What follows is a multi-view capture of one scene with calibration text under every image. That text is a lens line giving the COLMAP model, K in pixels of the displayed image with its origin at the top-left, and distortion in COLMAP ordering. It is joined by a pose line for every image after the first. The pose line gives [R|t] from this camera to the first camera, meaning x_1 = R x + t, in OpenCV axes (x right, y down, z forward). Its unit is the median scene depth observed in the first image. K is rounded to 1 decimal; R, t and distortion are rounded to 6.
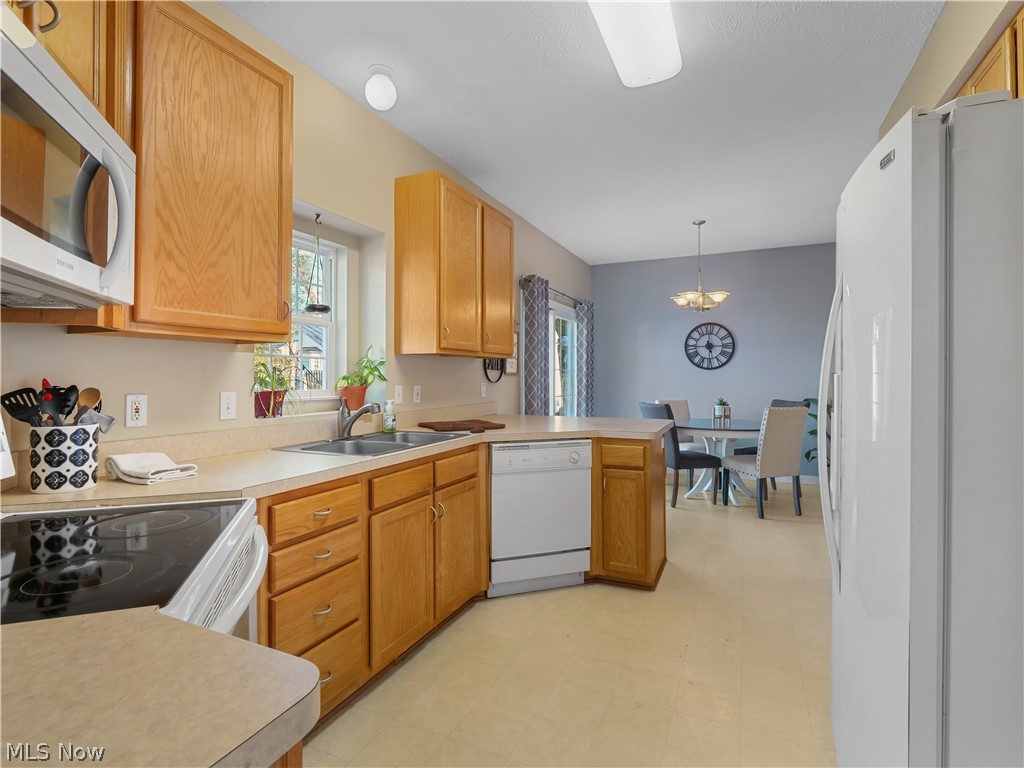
lens RADIAL K [[523.2, 0, 512.0], [0, 523.2, 367.9], [0, 0, 1]] dist [-0.003598, -0.000781]
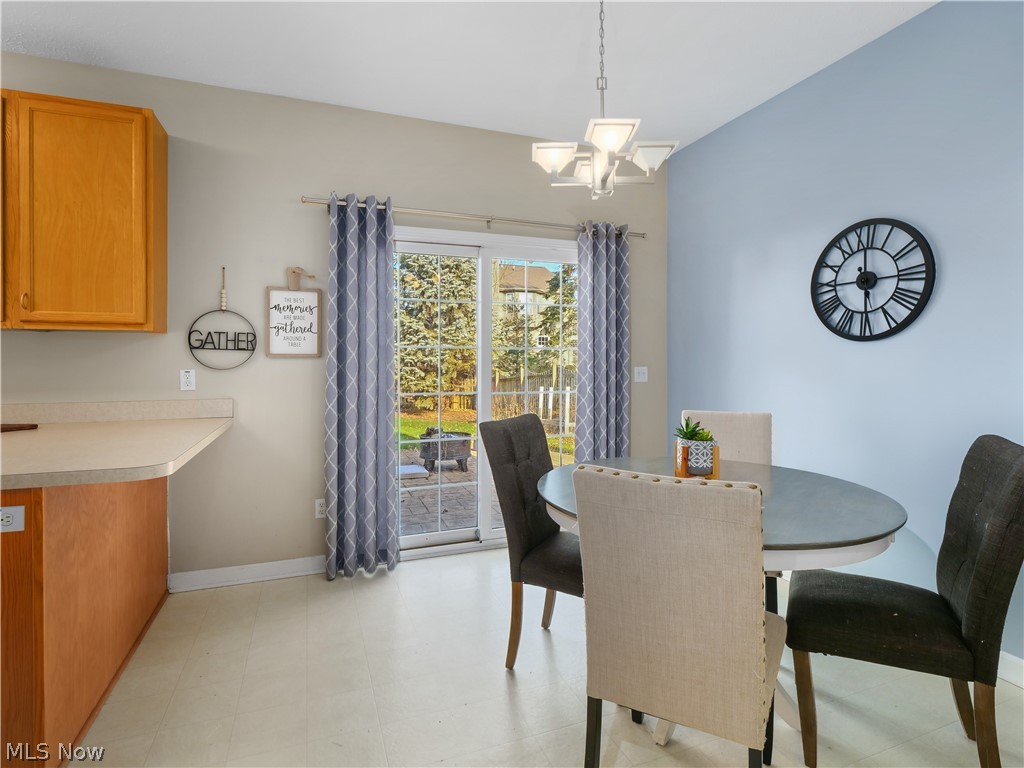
lens RADIAL K [[523.2, 0, 512.0], [0, 523.2, 367.9], [0, 0, 1]] dist [-0.003598, -0.000781]
pose [[0.704449, 0.007699, -0.709712, 0.469766], [0.013664, 0.999609, 0.024407, 0.010191], [0.709623, -0.026891, 0.704069, 0.541768]]
